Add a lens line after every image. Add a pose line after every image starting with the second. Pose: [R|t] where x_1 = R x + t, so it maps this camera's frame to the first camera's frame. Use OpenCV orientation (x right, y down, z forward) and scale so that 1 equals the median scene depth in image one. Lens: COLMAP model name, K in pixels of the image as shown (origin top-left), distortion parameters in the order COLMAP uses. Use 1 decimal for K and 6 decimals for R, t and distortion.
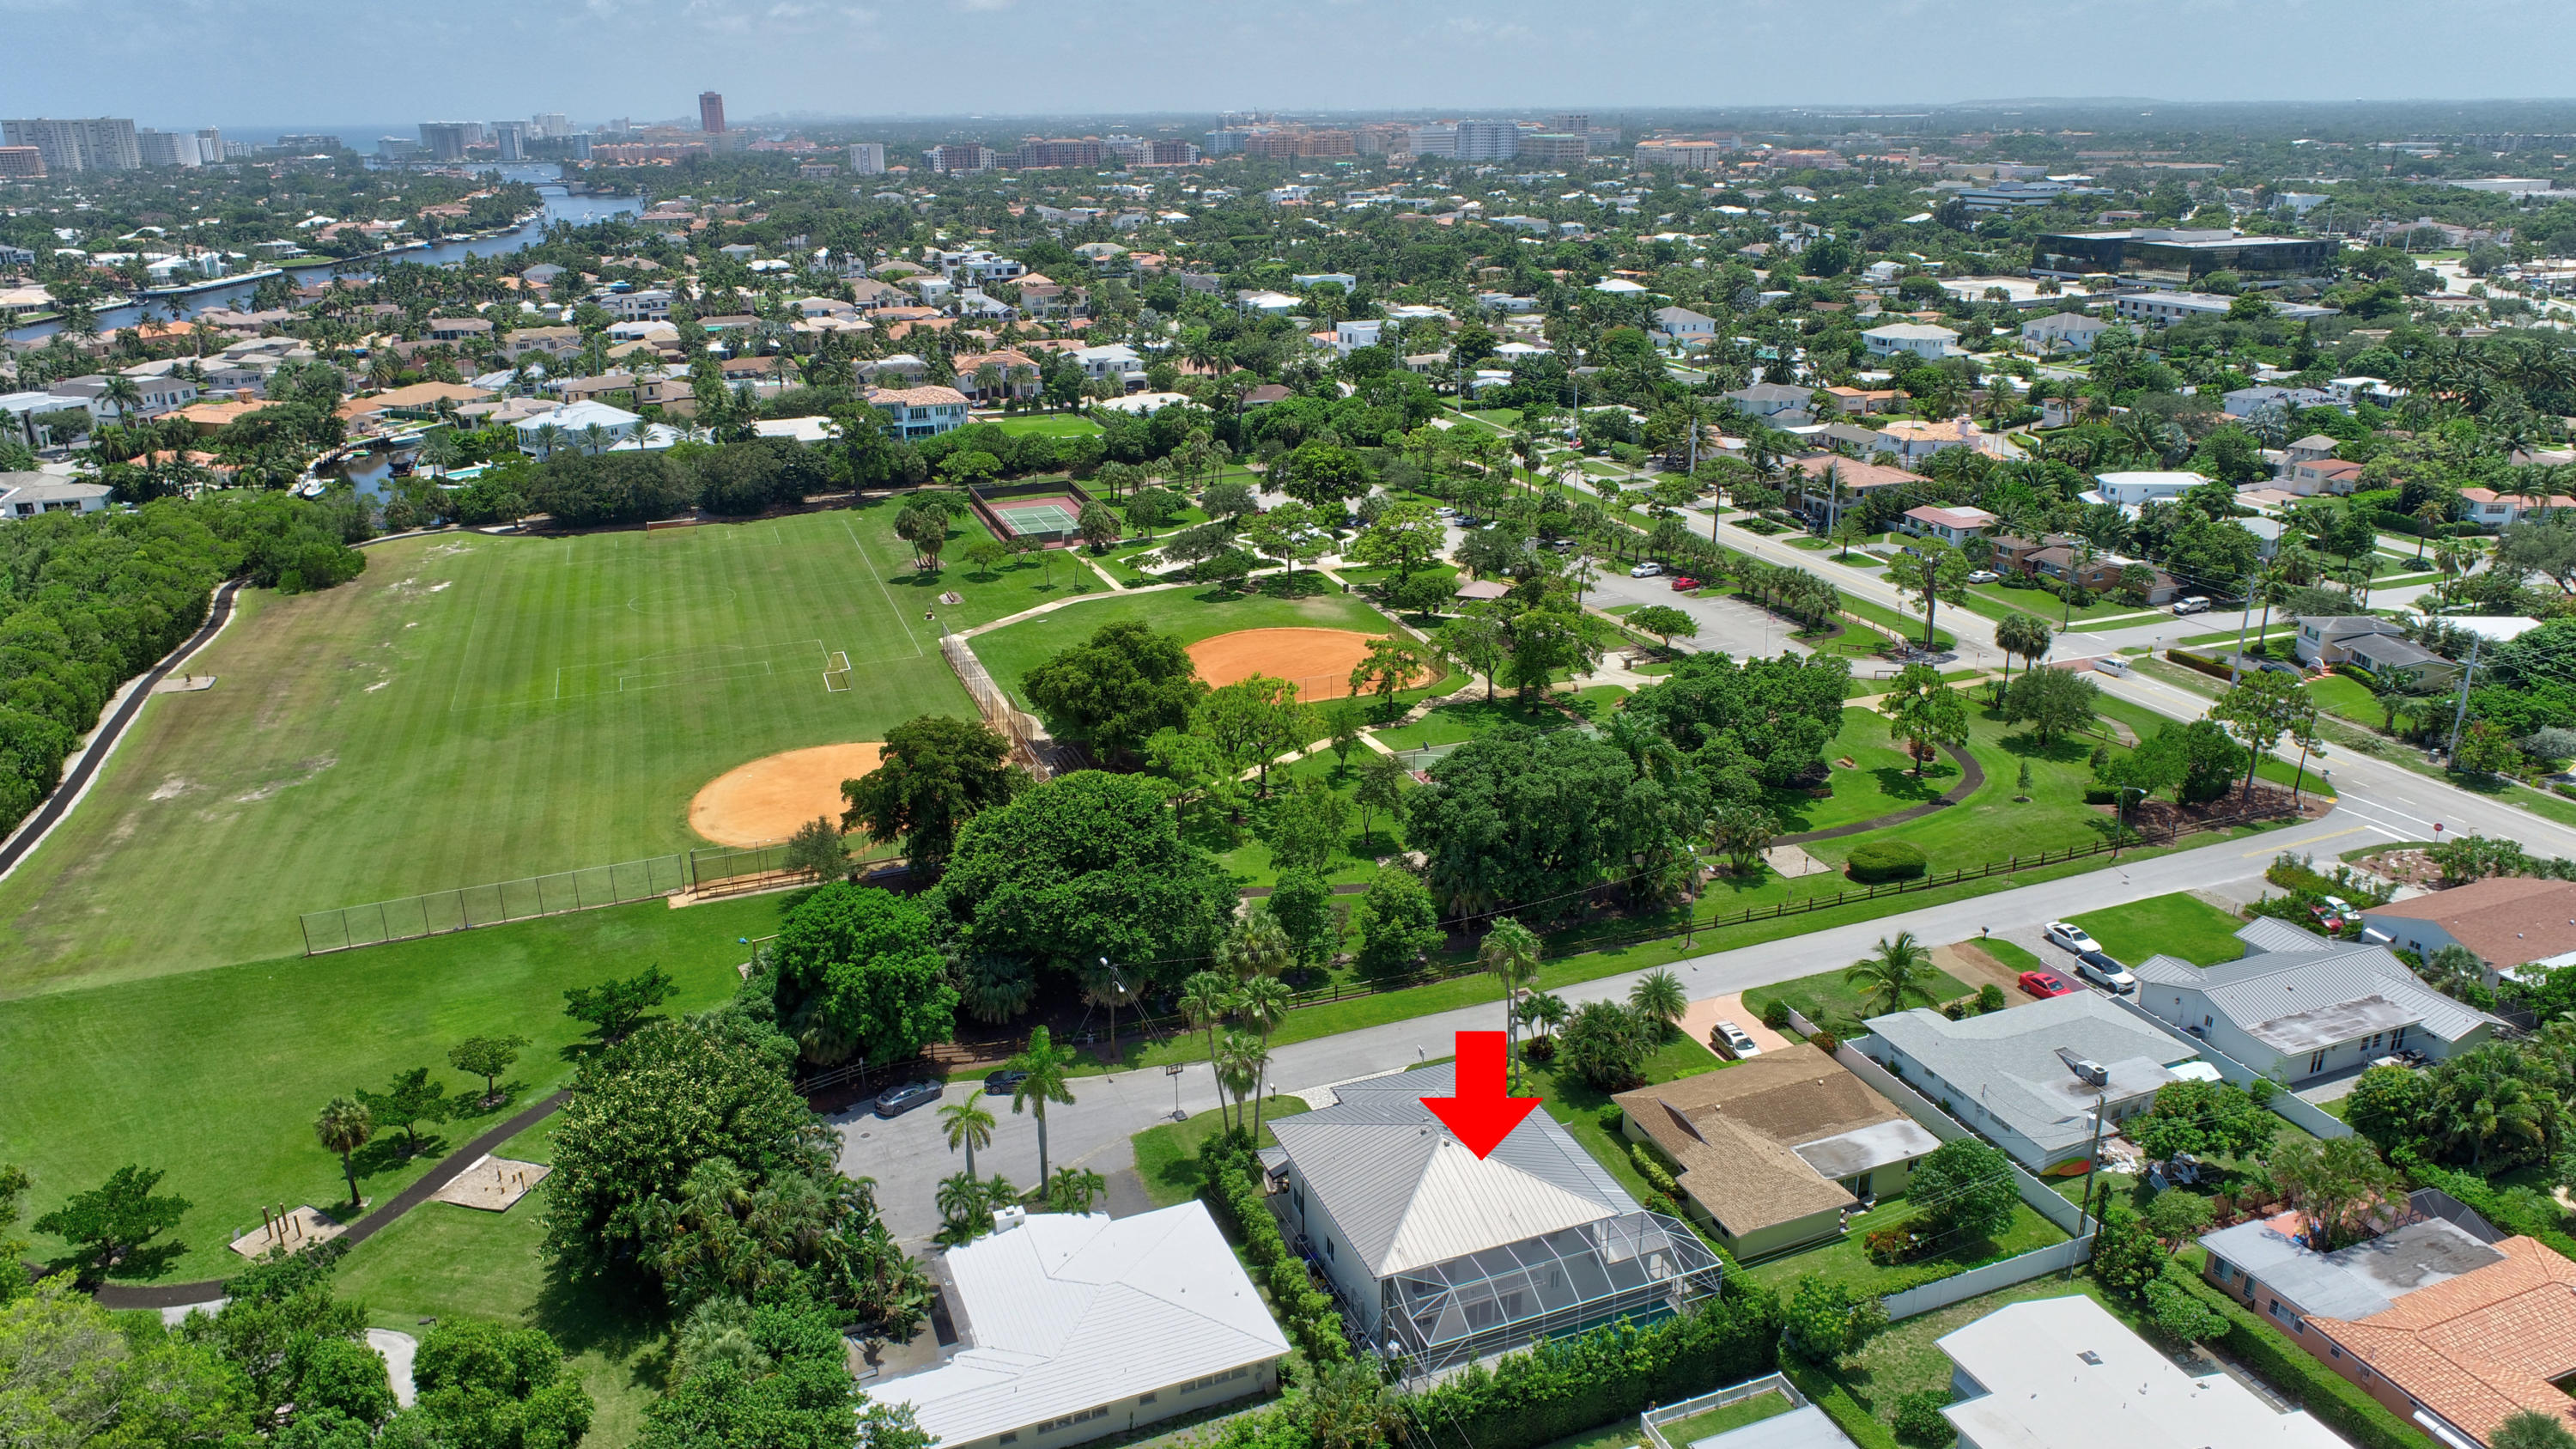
lens RADIAL K [[1738.1, 0, 1288.0], [0, 1738.1, 724.5], [0, 0, 1]] dist [-0.012756, 0.006078]
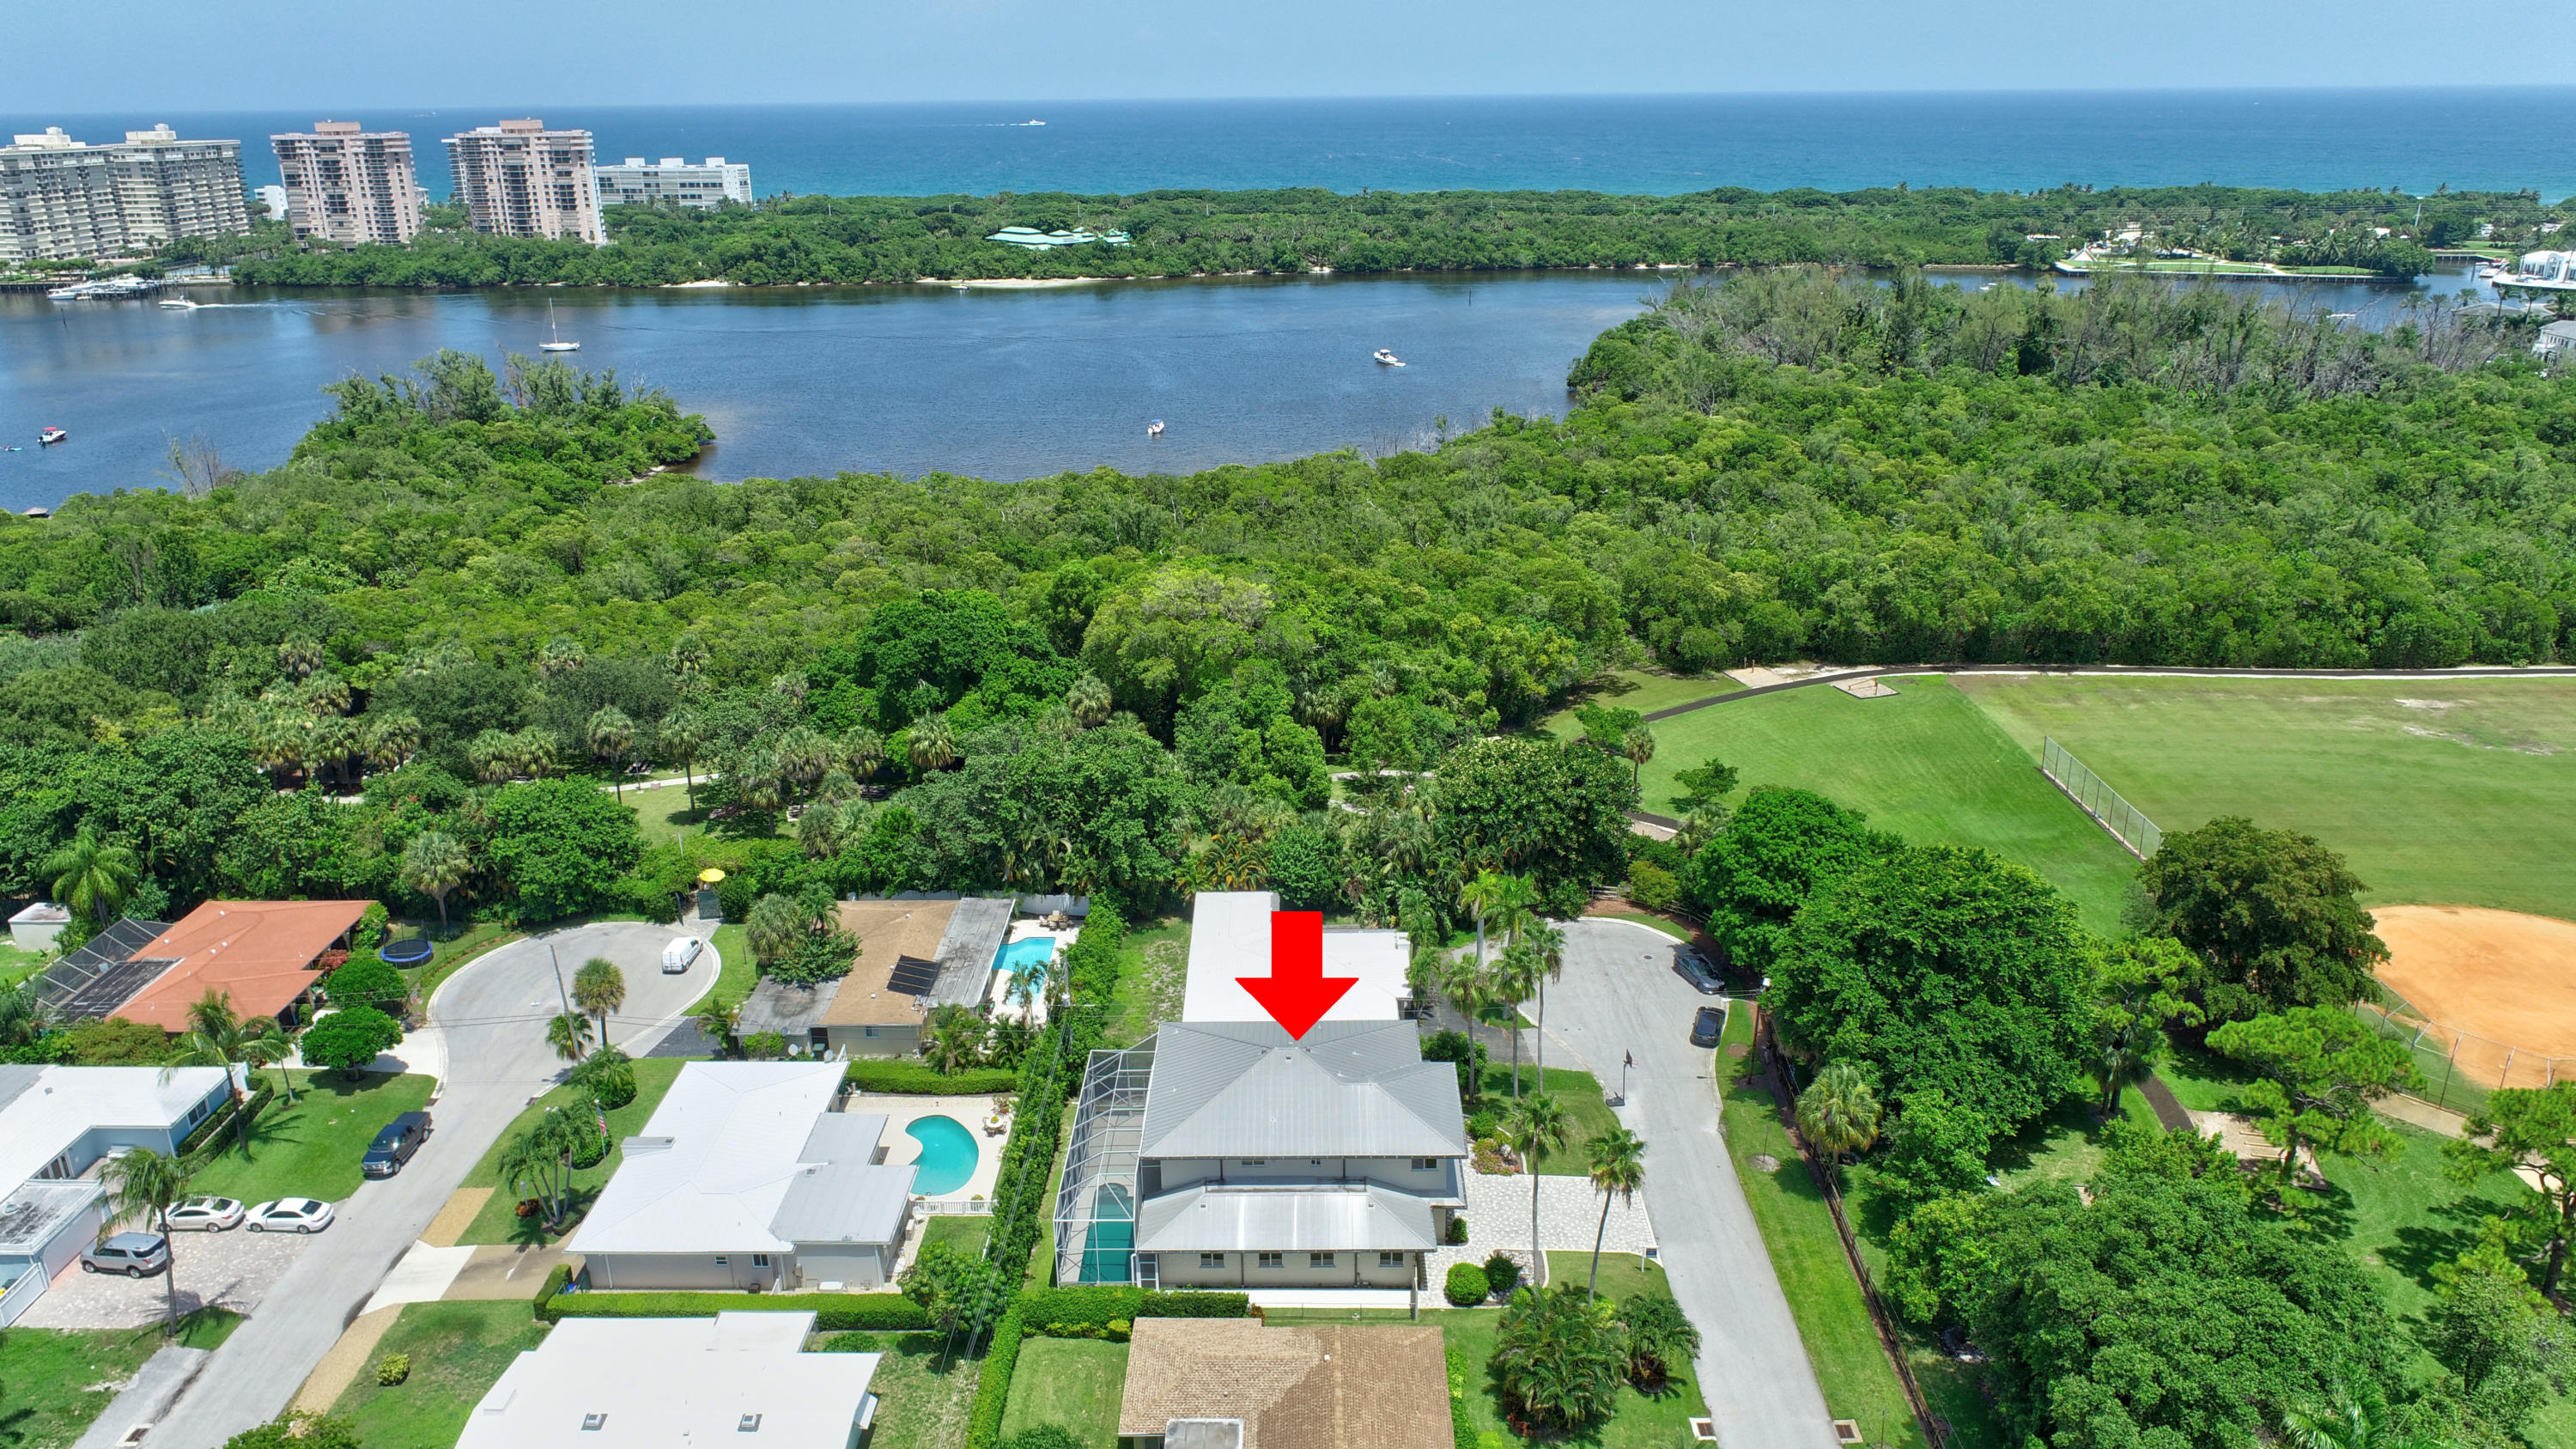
lens RADIAL K [[1738.1, 0, 1288.0], [0, 1738.1, 724.5], [0, 0, 1]] dist [-0.012756, 0.006078]
pose [[-0.378004, 0.328518, -0.865557, 0.264928], [-0.293339, 0.844254, 0.448539, -0.113397], [0.878103, 0.423451, -0.222765, 0.339521]]
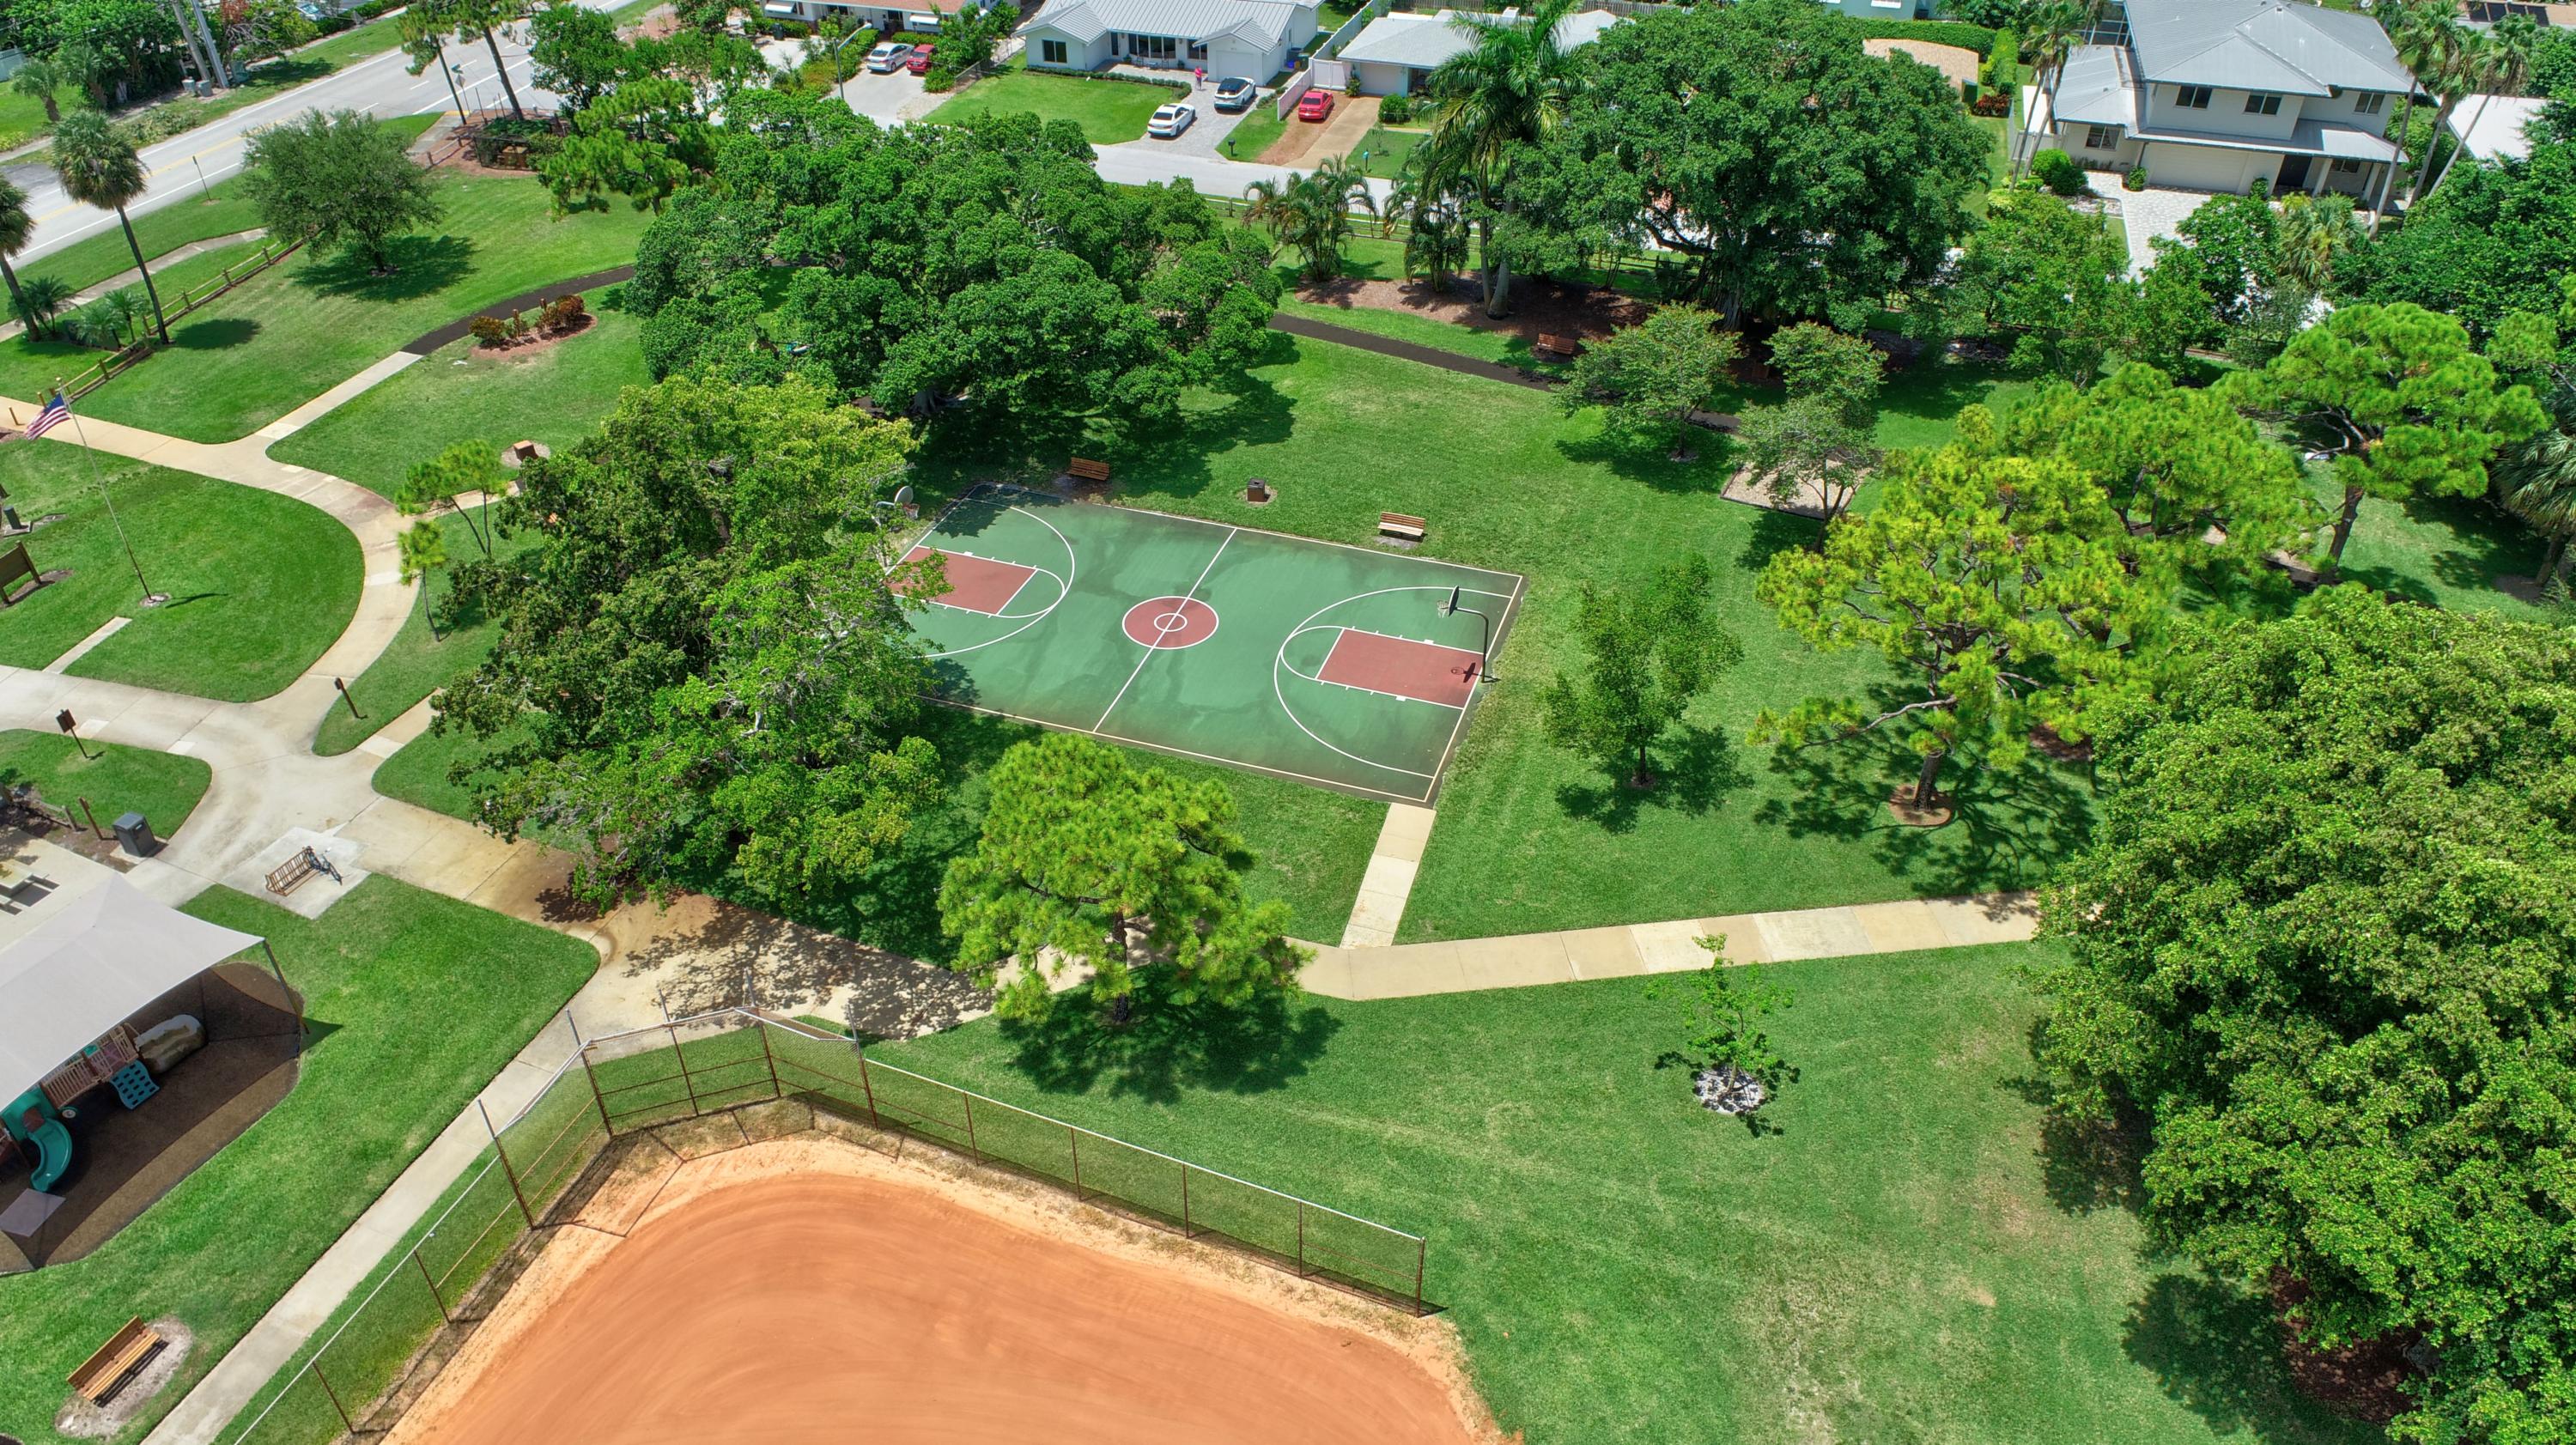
lens RADIAL K [[1737.8, 0, 1288.0], [0, 1737.8, 722.5], [0, 0, 1]] dist [-0.012756, 0.006078]
pose [[-0.777849, -0.367256, 0.509974, -0.043170], [0.217903, 0.603527, 0.766990, -0.129123], [-0.589465, 0.707727, -0.389427, 0.606004]]
